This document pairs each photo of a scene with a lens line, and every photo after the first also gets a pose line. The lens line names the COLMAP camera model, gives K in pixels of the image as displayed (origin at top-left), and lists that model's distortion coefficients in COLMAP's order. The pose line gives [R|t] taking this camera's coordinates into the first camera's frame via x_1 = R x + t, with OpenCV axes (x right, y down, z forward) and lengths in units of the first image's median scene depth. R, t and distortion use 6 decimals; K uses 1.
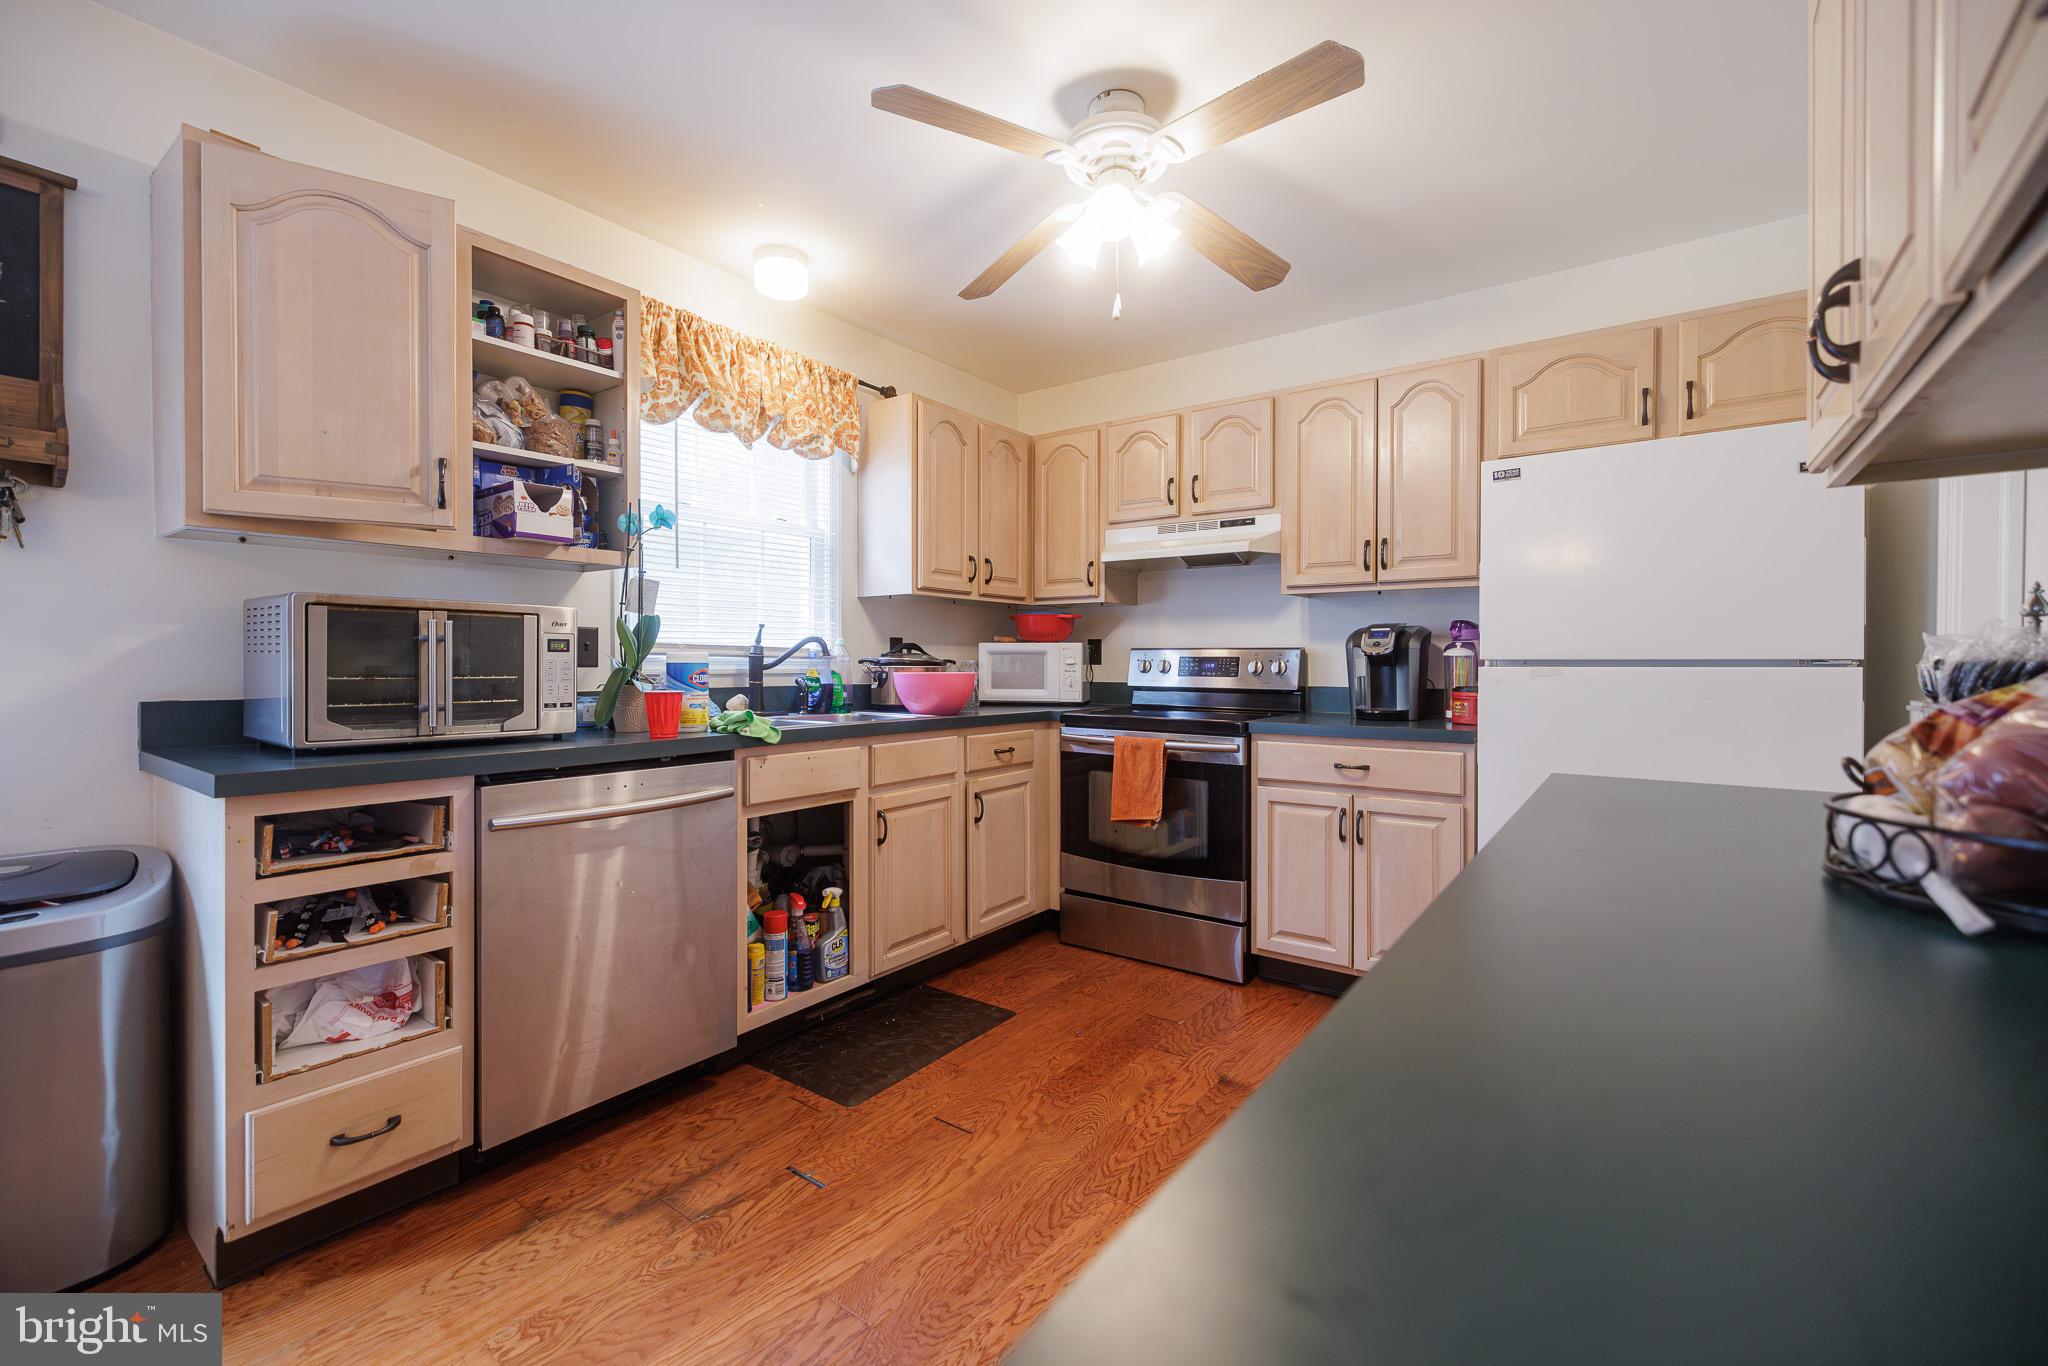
lens RADIAL K [[879.0, 0, 1024.6], [0, 879.0, 669.0], [0, 0, 1]] dist [0.001700, -0.000214]
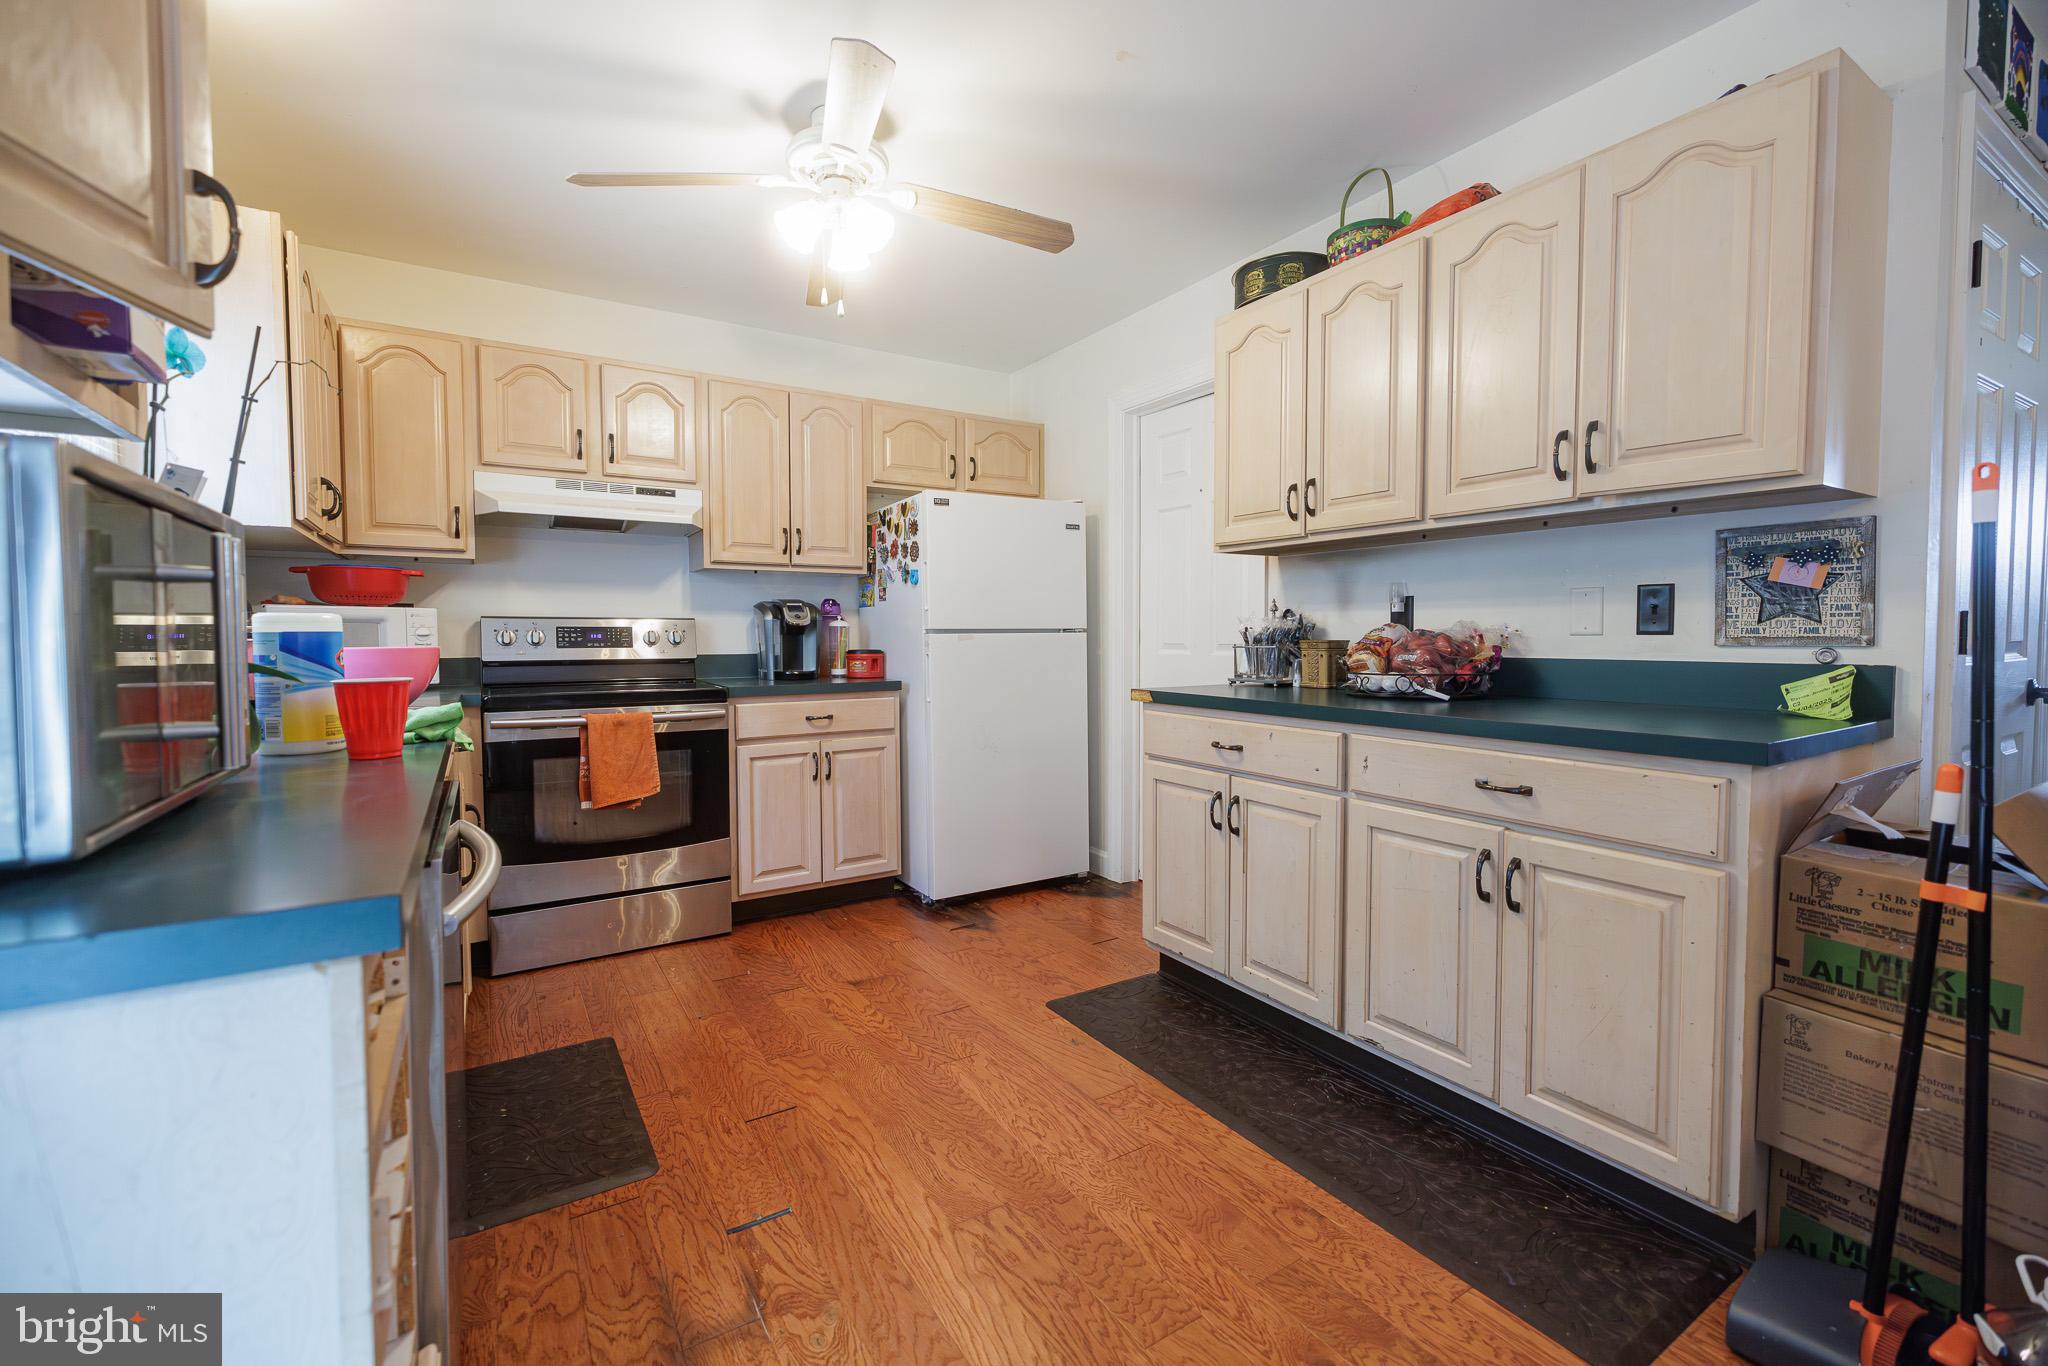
lens RADIAL K [[879.0, 0, 1024.6], [0, 879.0, 669.0], [0, 0, 1]] dist [0.001700, -0.000214]
pose [[0.340021, -0.040412, 0.939549, -0.637232], [0.012966, 0.999183, 0.038285, 0.001286], [-0.940329, -0.000835, 0.340267, 0.305251]]
